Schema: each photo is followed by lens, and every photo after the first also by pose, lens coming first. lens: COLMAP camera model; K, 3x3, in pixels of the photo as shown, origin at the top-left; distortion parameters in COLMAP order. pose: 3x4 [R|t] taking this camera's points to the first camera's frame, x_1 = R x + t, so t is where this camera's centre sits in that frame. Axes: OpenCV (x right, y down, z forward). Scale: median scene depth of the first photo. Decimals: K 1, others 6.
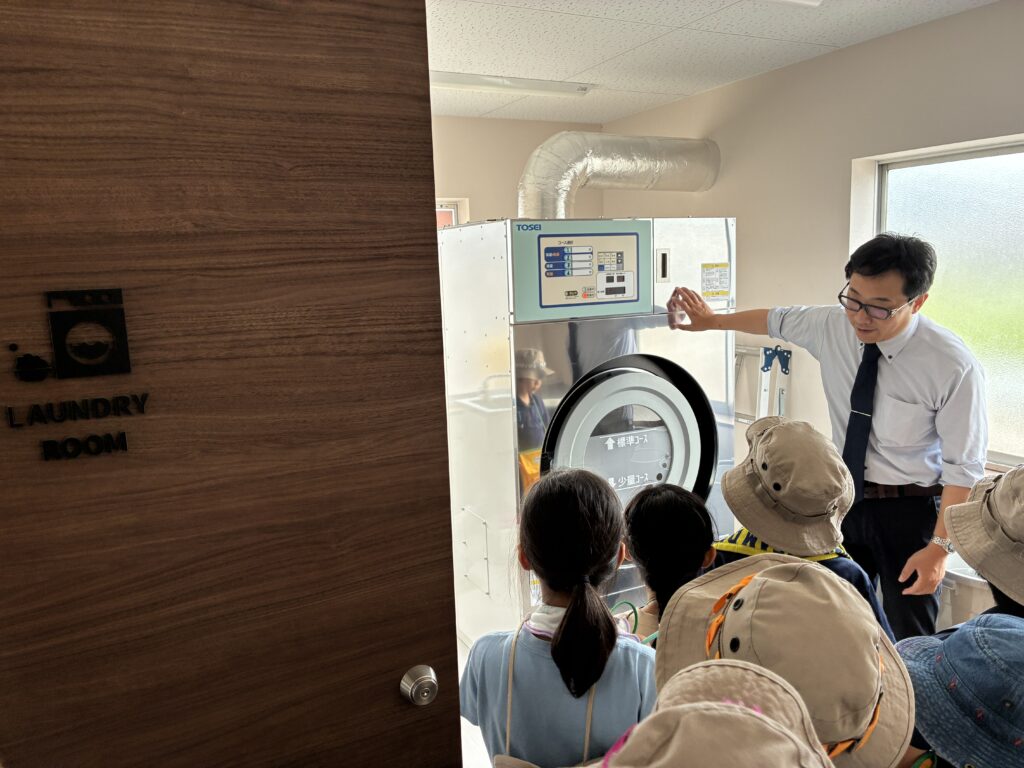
lens RADIAL K [[773.9, 0, 515.3], [0, 773.9, 380.7], [0, 0, 1]] dist [0.046073, -0.072053]
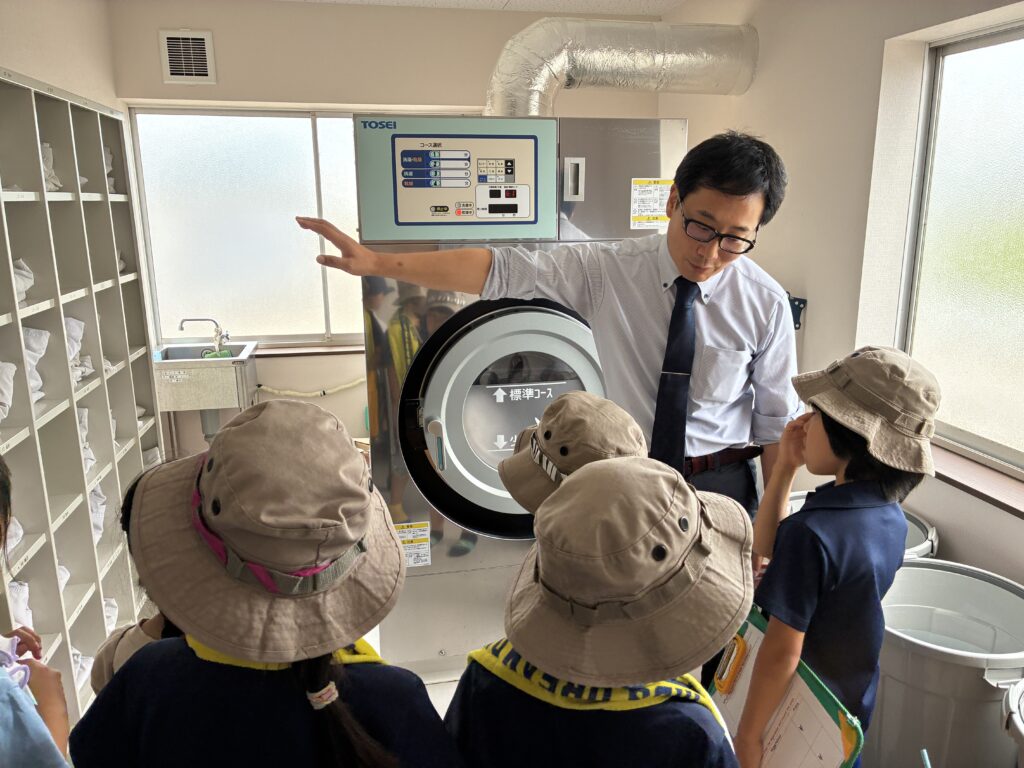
lens RADIAL K [[773.9, 0, 514.4], [0, 773.9, 385.6], [0, 0, 1]] dist [0.046073, -0.072053]
pose [[0.957891, 0.093152, -0.271603, 0.382464], [-0.069454, 0.992992, 0.095616, -0.010588], [0.278607, -0.072726, 0.957648, 0.214620]]
